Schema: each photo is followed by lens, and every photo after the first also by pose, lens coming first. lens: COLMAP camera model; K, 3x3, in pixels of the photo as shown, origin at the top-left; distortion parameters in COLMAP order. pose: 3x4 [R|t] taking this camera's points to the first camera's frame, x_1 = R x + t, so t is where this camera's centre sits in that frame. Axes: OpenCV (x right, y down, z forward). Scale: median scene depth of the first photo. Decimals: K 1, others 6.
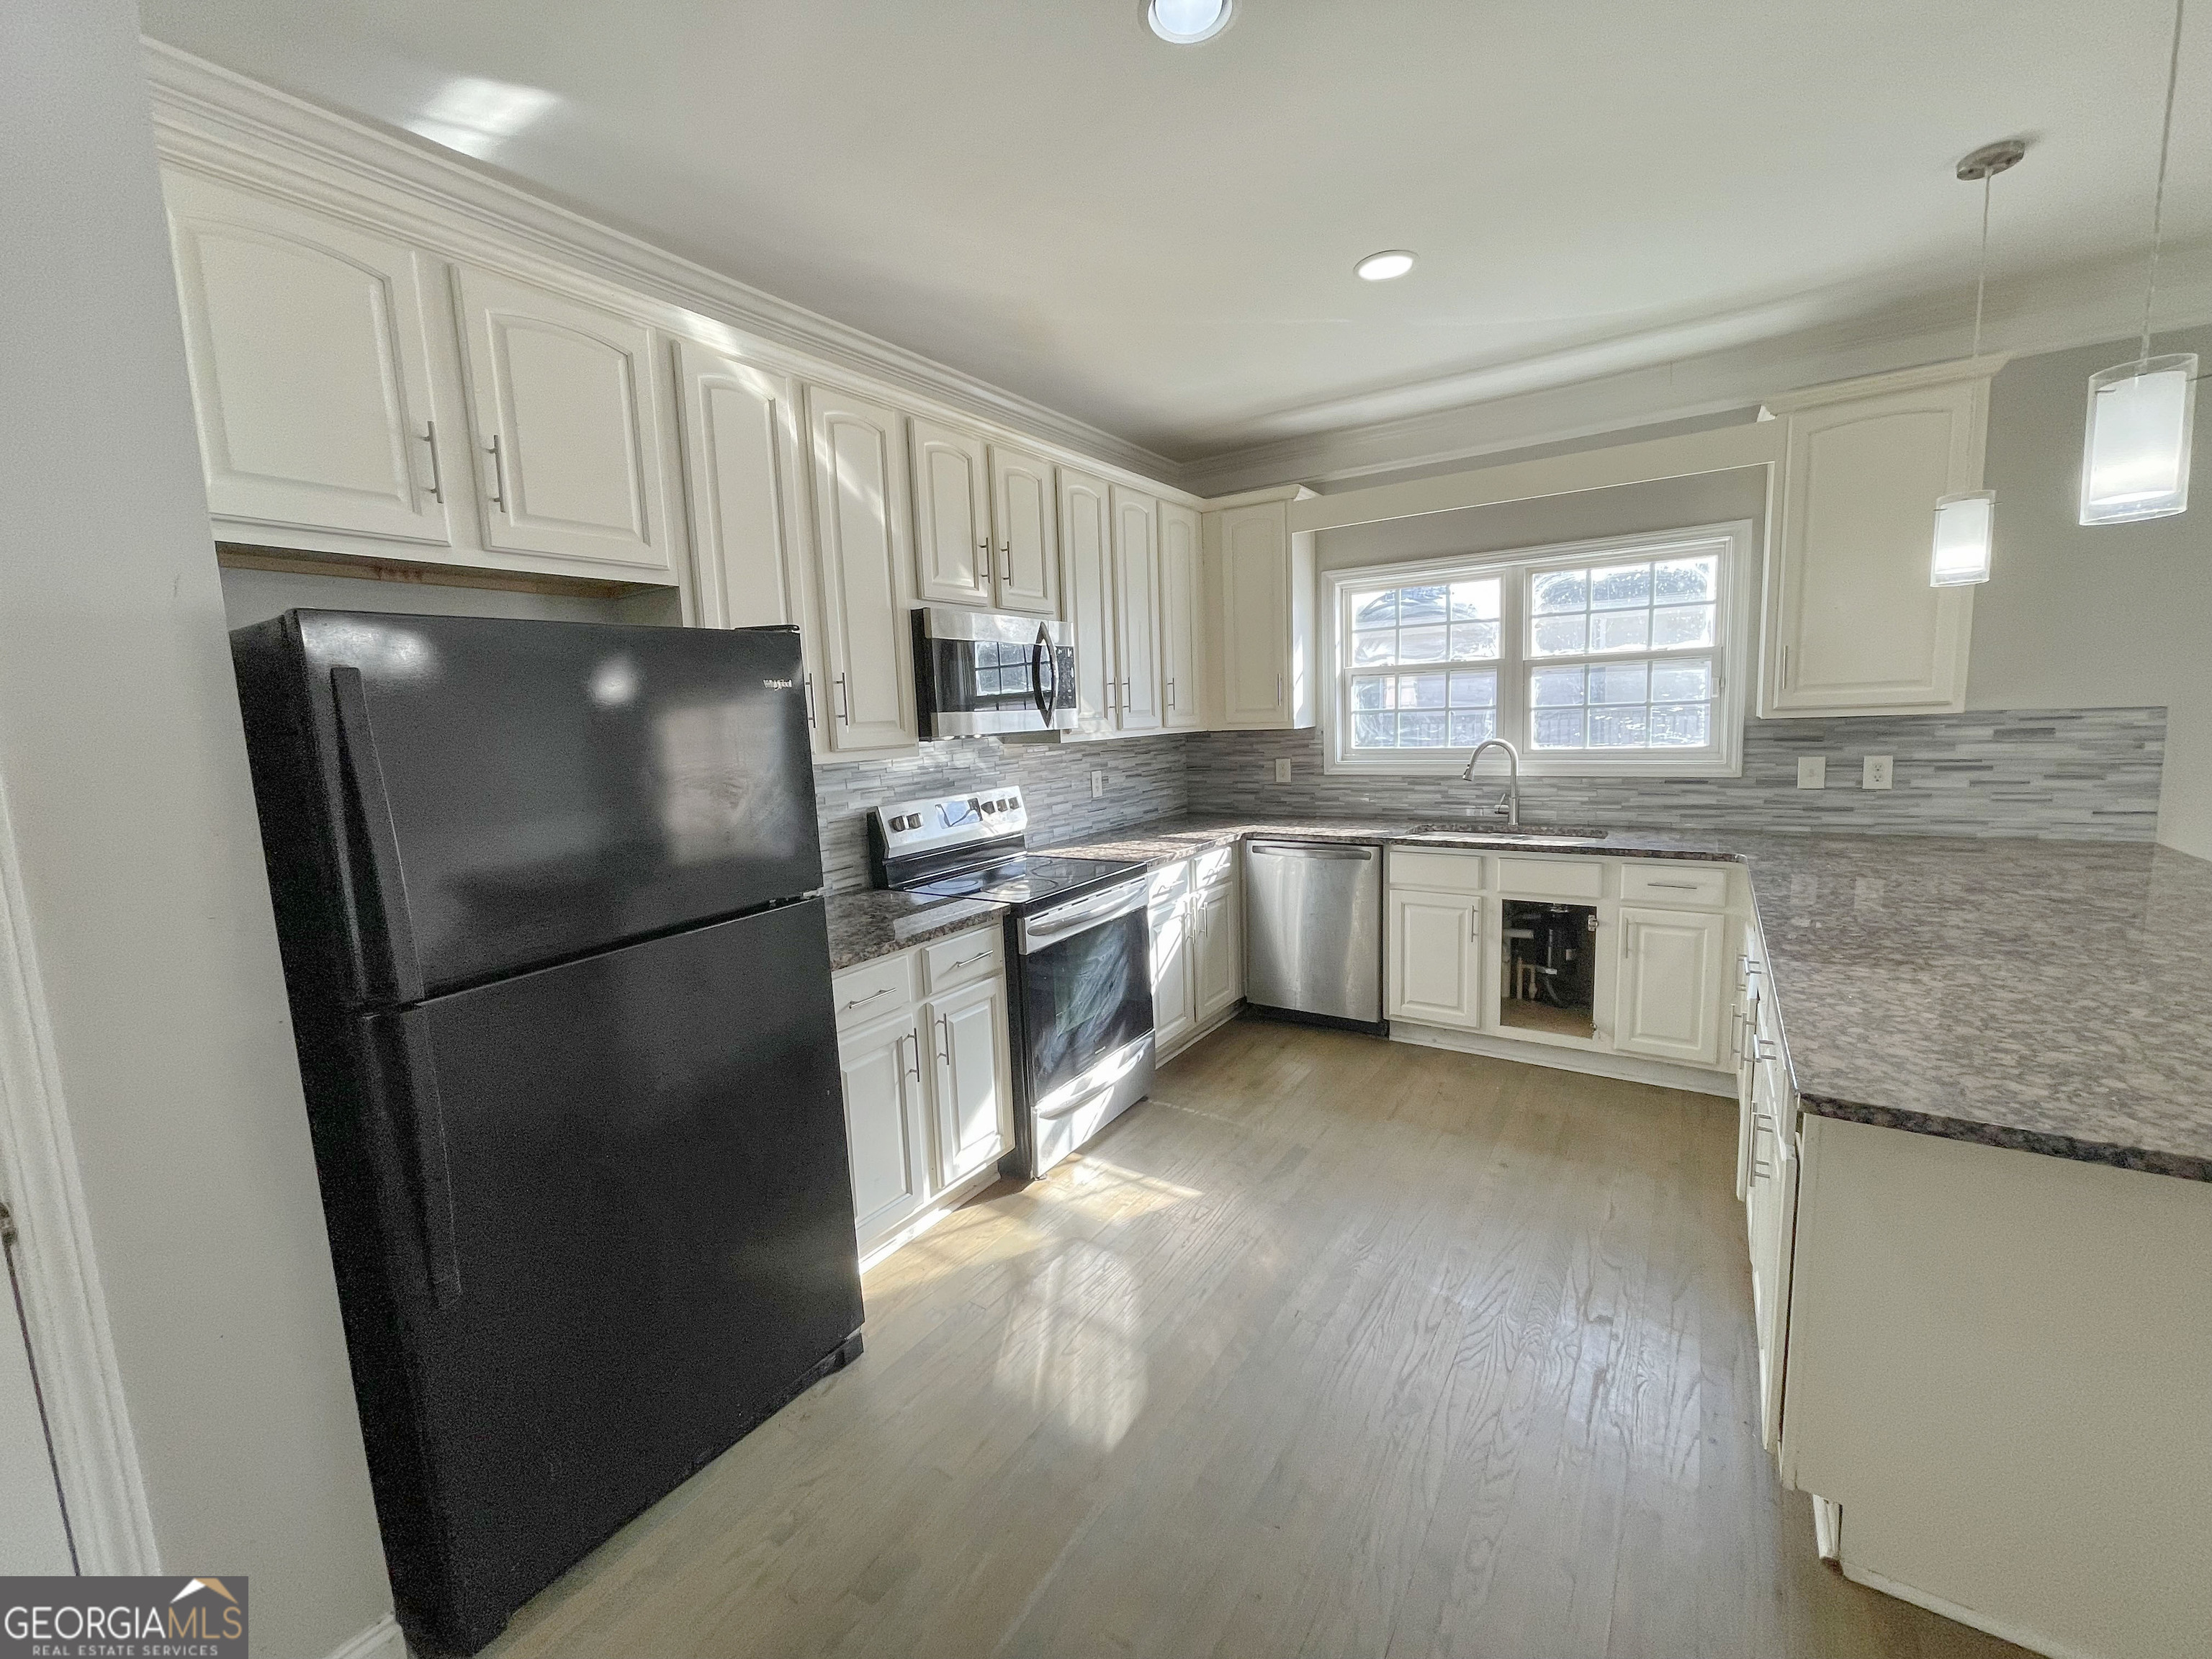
lens RADIAL K [[897.5, 0, 1085.5], [0, 897.5, 830.0], [0, 0, 1]] dist [-0.001327, -0.000317]
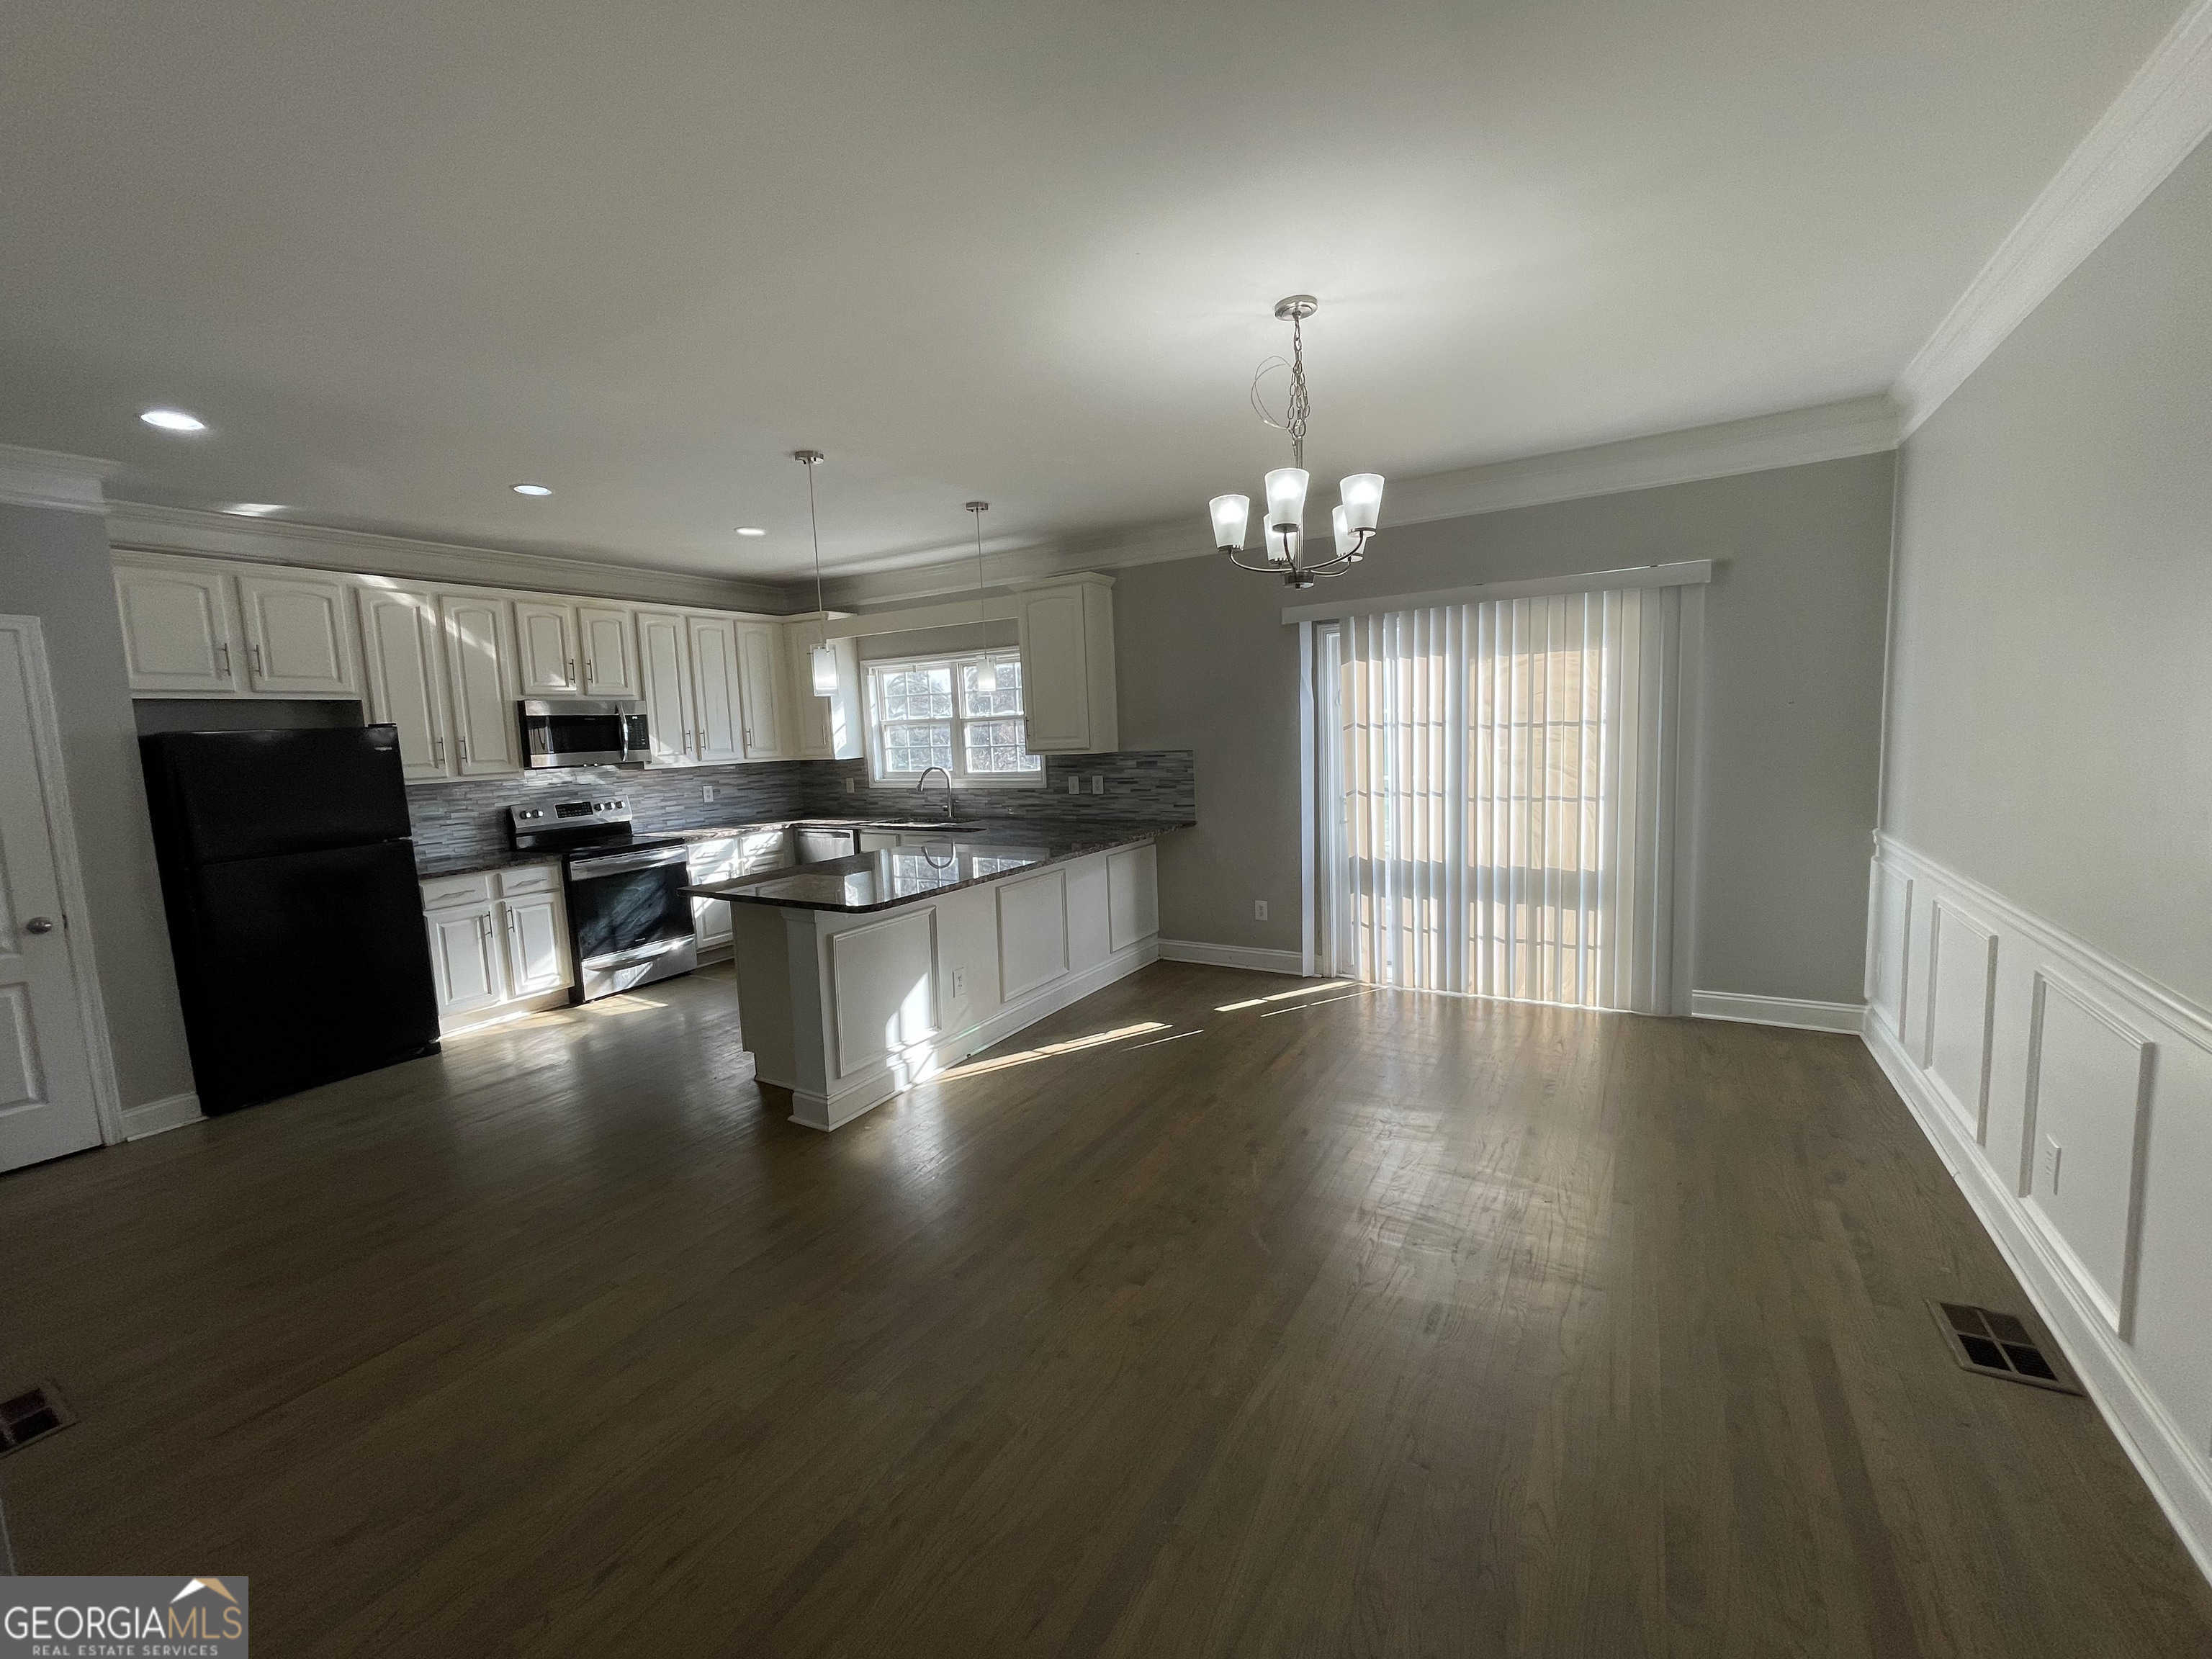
lens RADIAL K [[897.5, 0, 1085.5], [0, 897.5, 830.0], [0, 0, 1]] dist [-0.001327, -0.000317]
pose [[0.998700, -0.005539, 0.050674, 0.764919], [0.006504, 0.999800, -0.018898, 0.059997], [-0.050559, 0.019203, 0.998536, -0.798160]]
